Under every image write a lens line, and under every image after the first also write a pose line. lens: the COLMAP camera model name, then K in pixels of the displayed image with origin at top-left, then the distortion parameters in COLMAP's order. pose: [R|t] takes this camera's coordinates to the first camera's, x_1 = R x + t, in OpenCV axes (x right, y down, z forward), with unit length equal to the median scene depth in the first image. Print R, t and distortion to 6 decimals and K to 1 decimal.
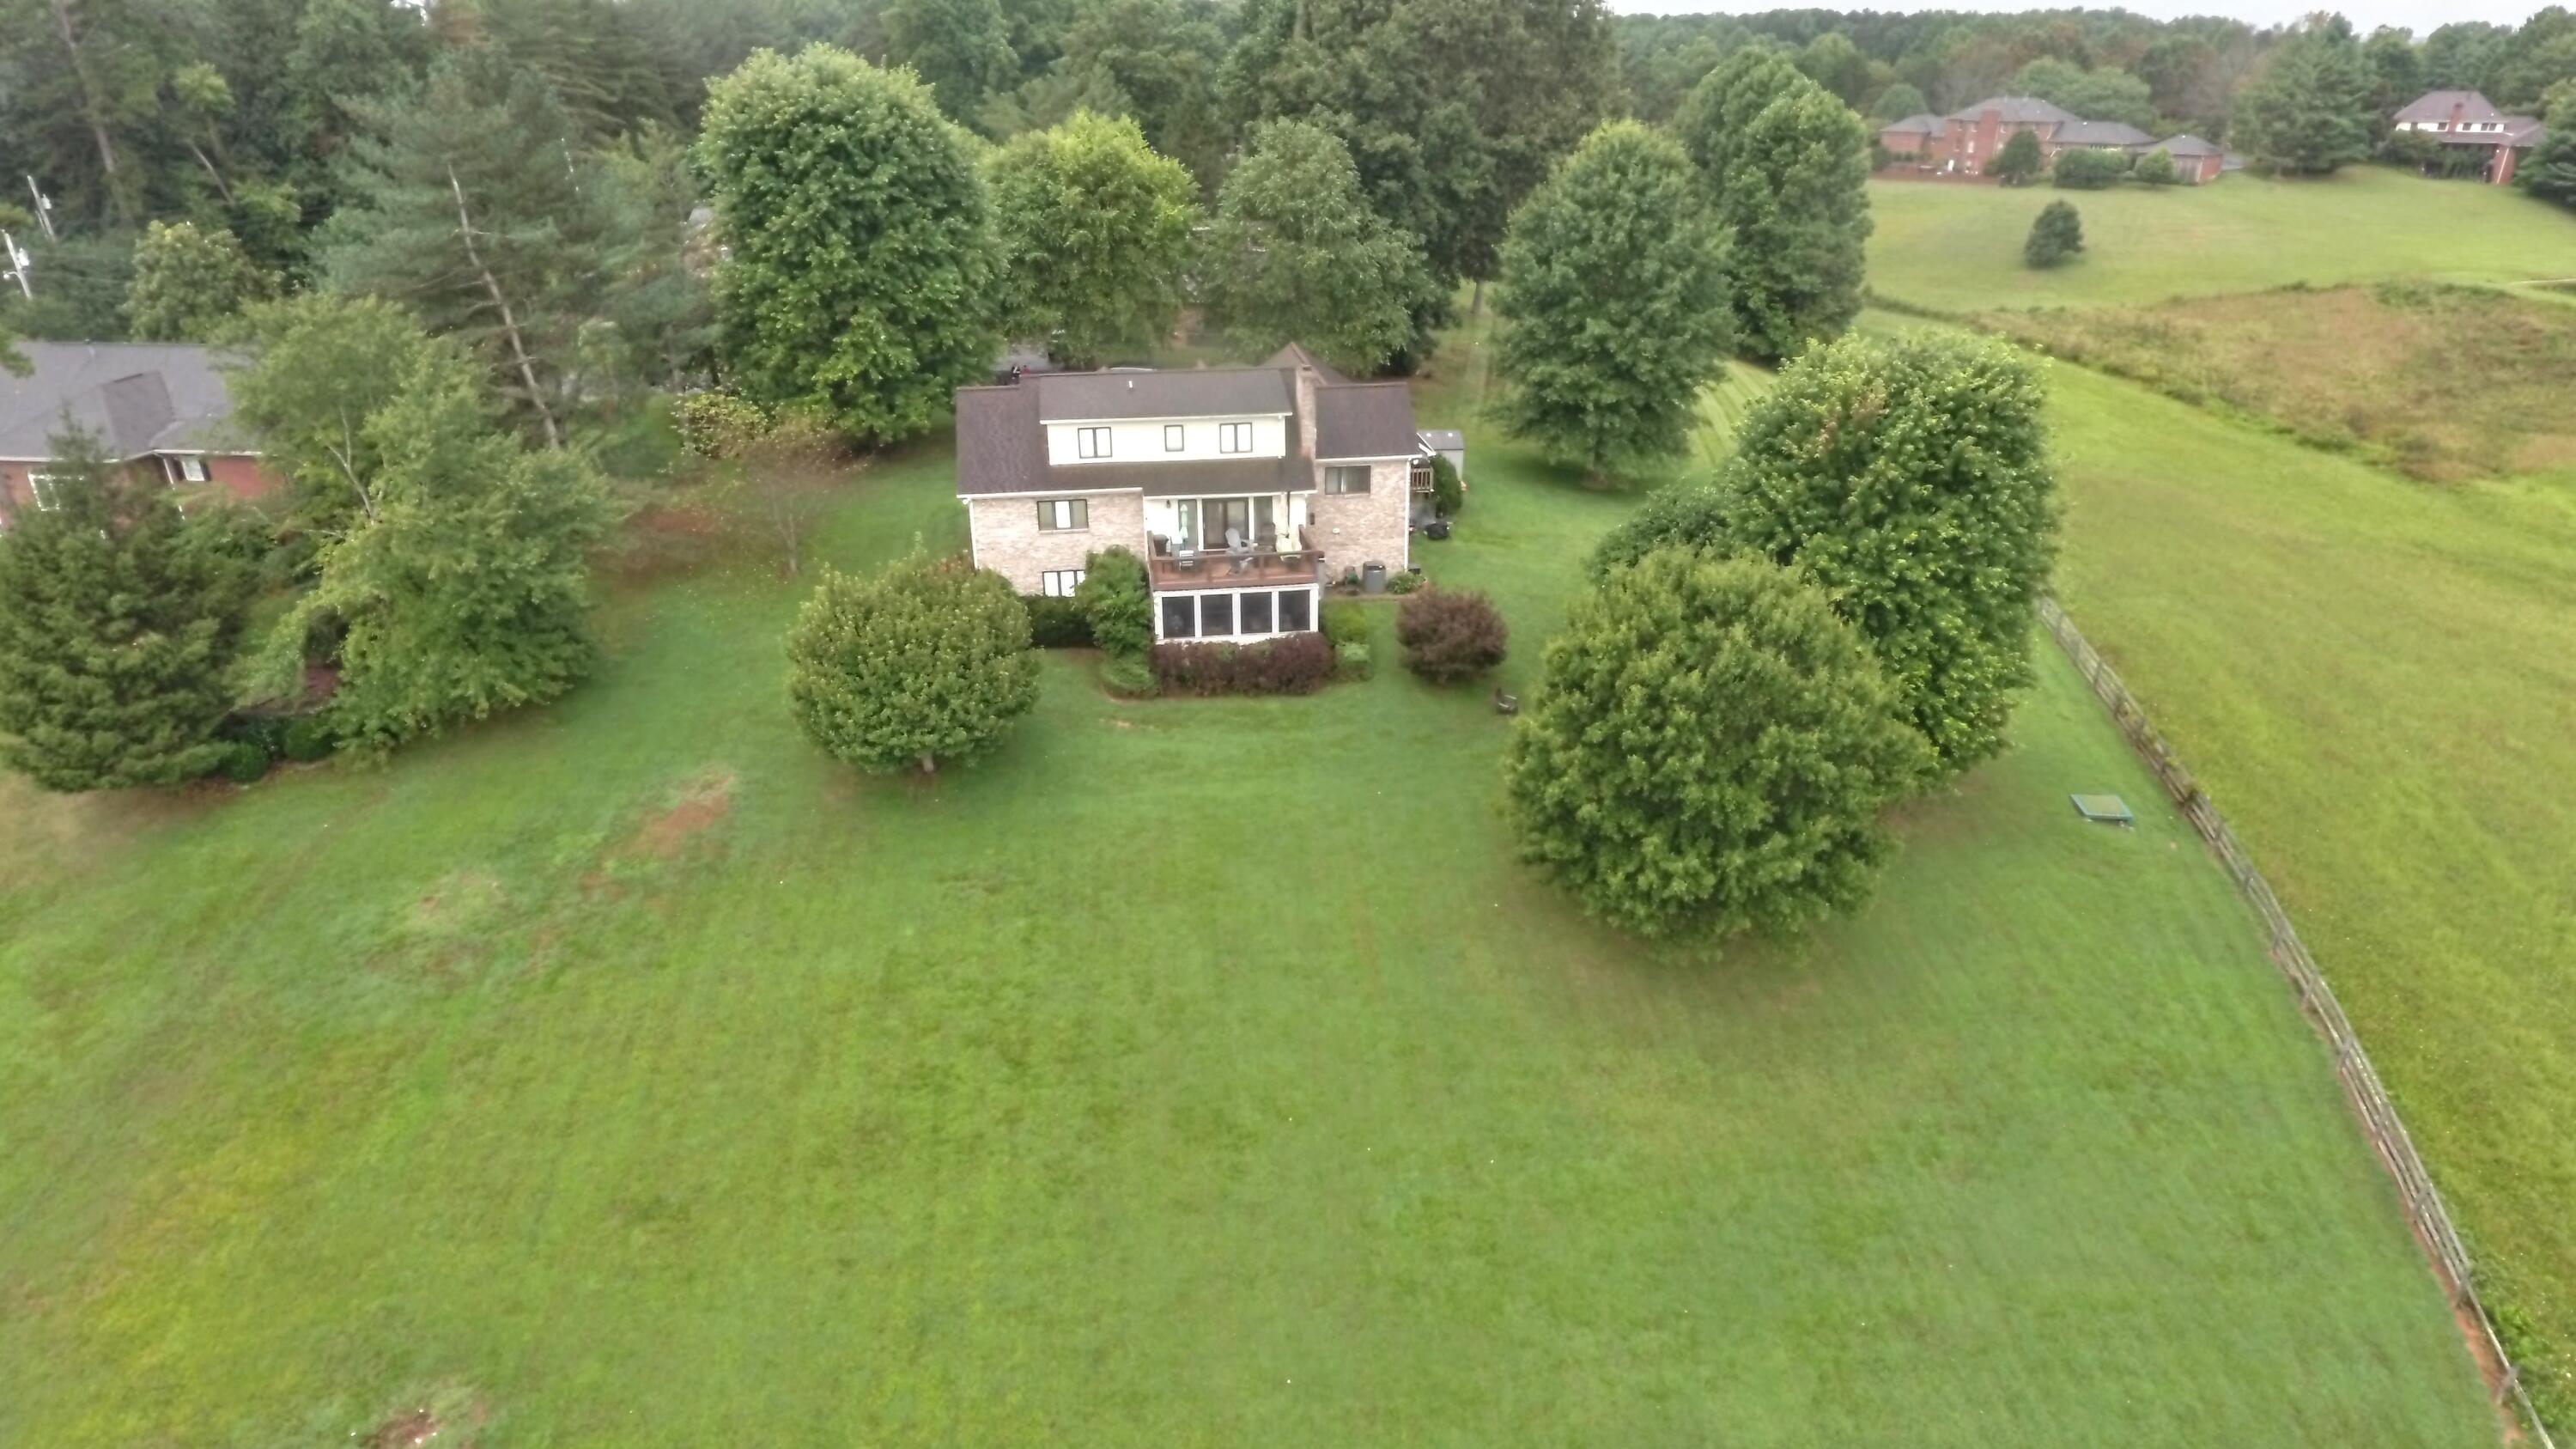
lens RADIAL K [[1496.8, 0, 1288.0], [0, 1496.8, 724.5], [0, 0, 1]] dist [-0.008217, -0.001171]
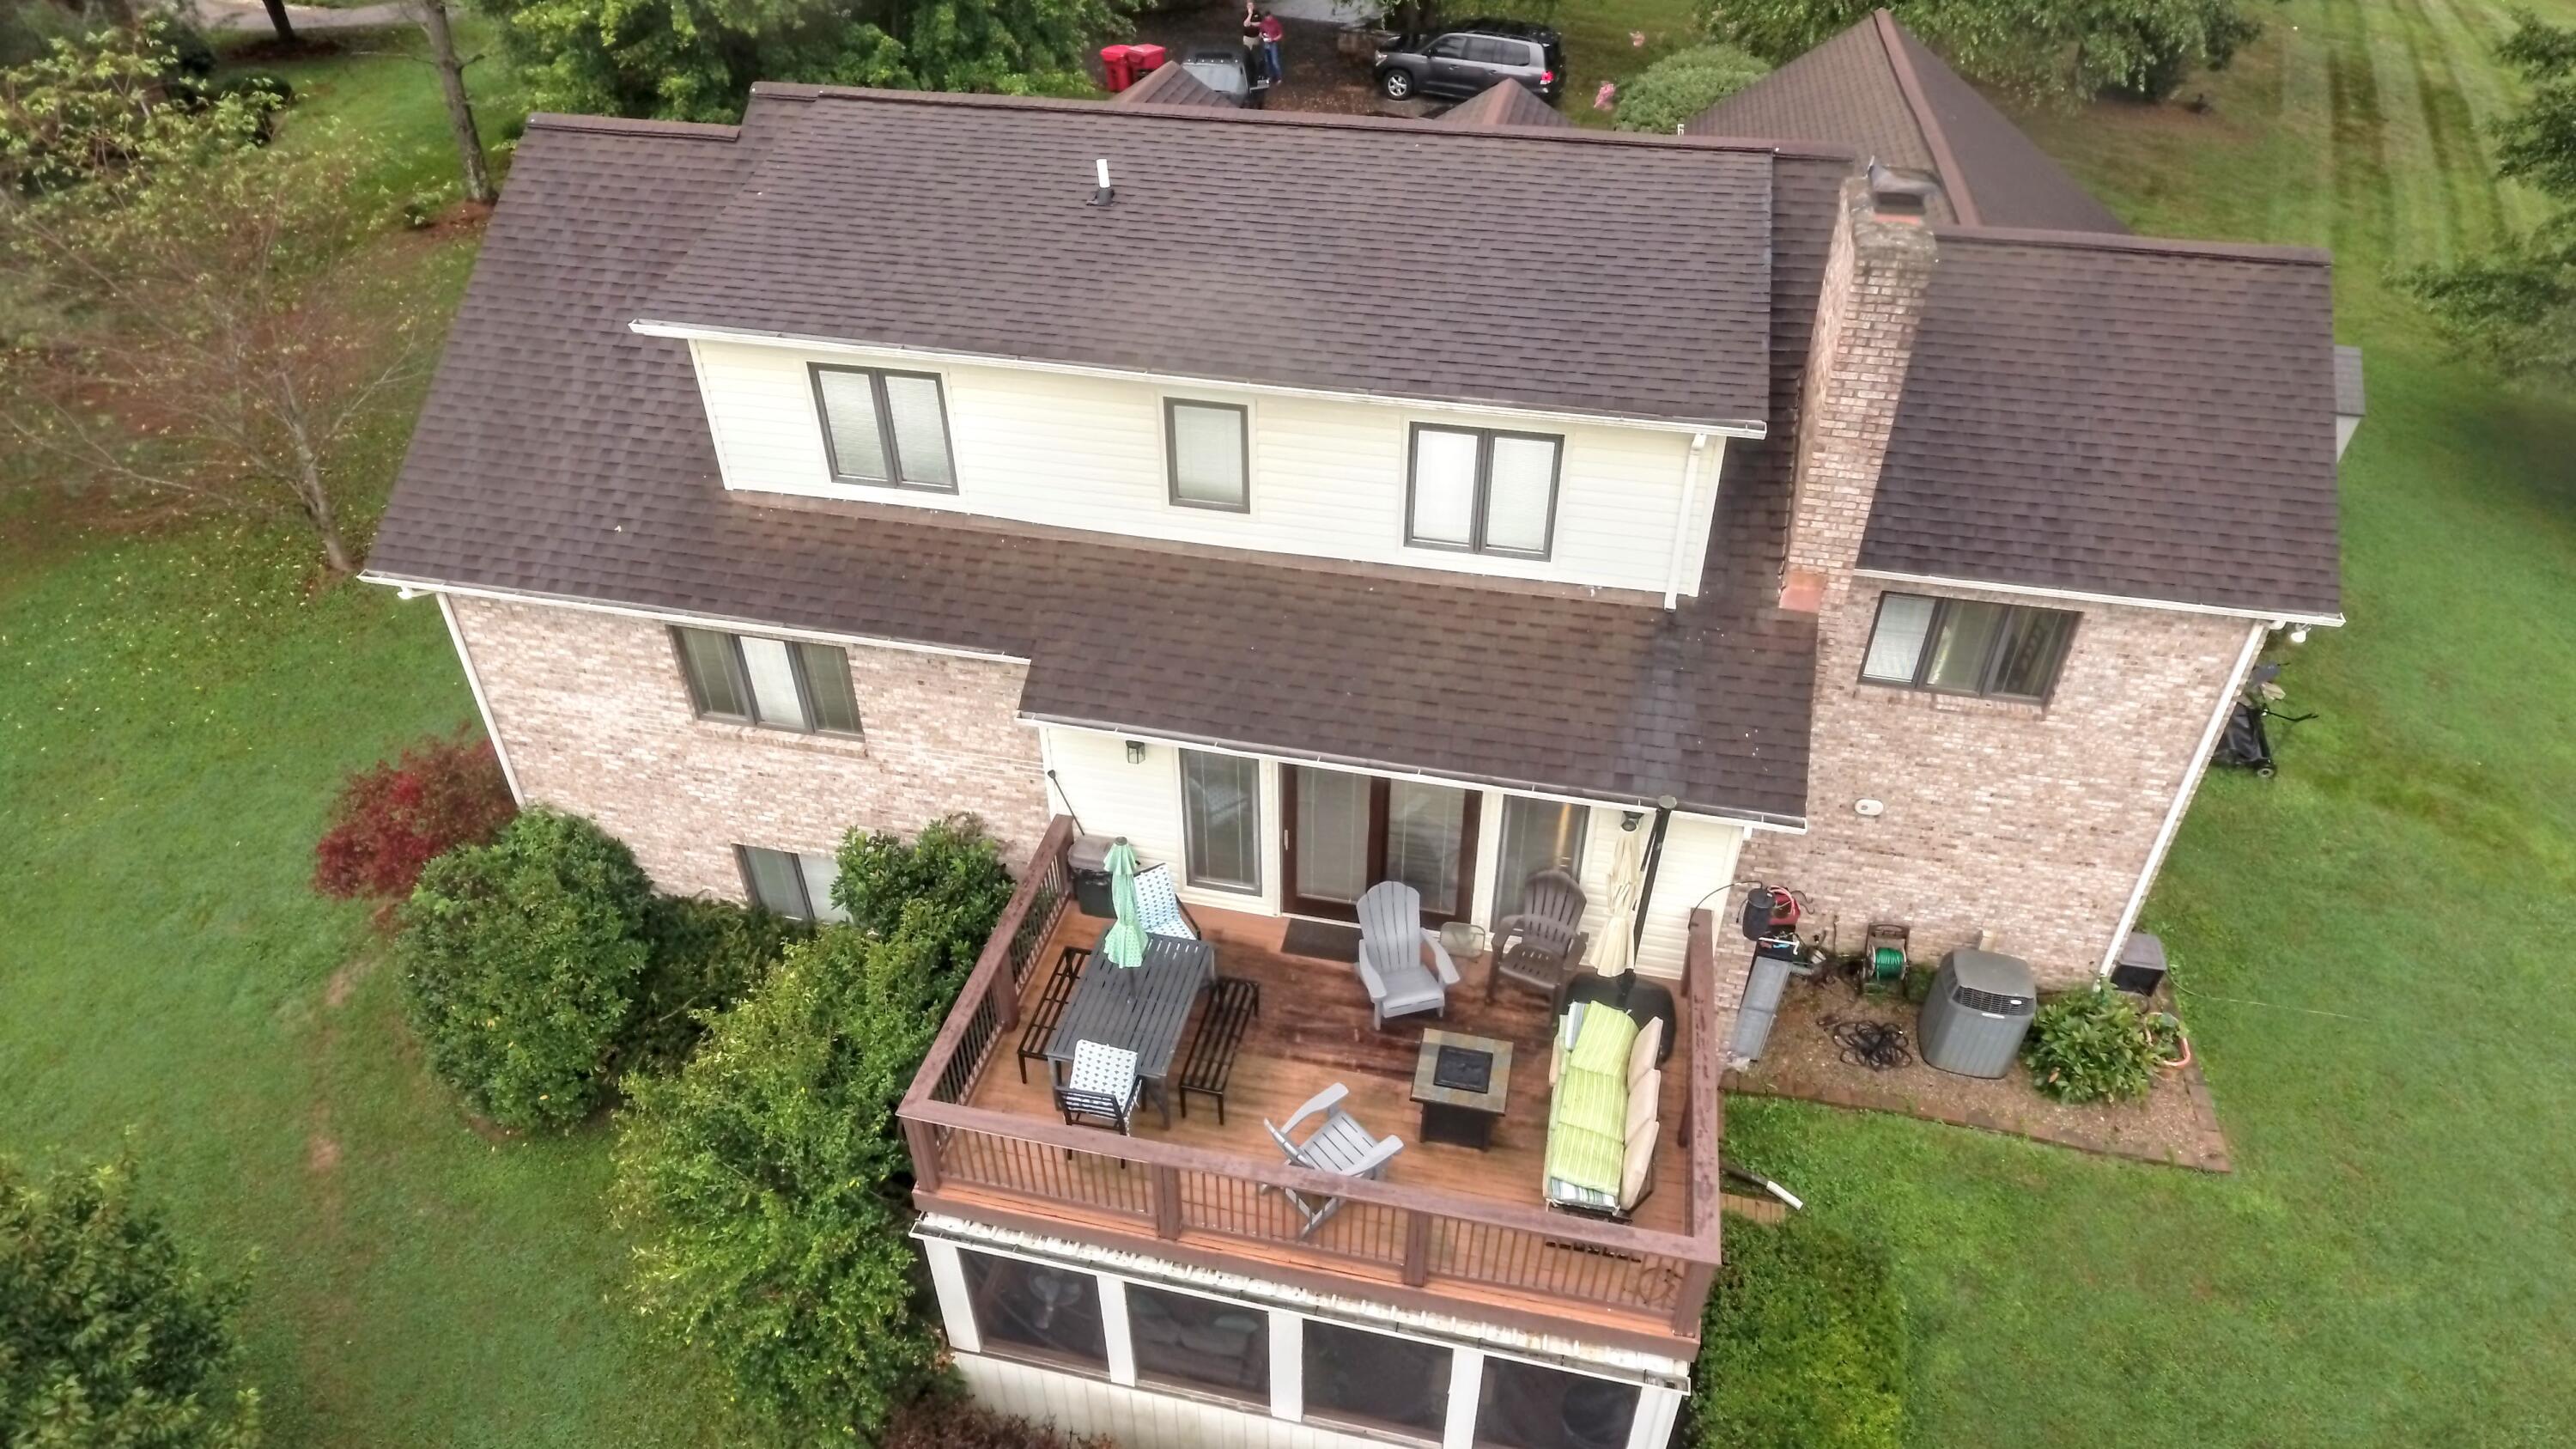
lens RADIAL K [[1506.5, 0, 1288.0], [0, 1506.5, 724.5], [0, 0, 1]] dist [-0.006104, 0.001004]
pose [[0.937903, 0.210390, -0.275815, 0.005831], [-0.146008, 0.960652, 0.236282, -0.182551], [0.314674, -0.181338, 0.931717, 0.689273]]
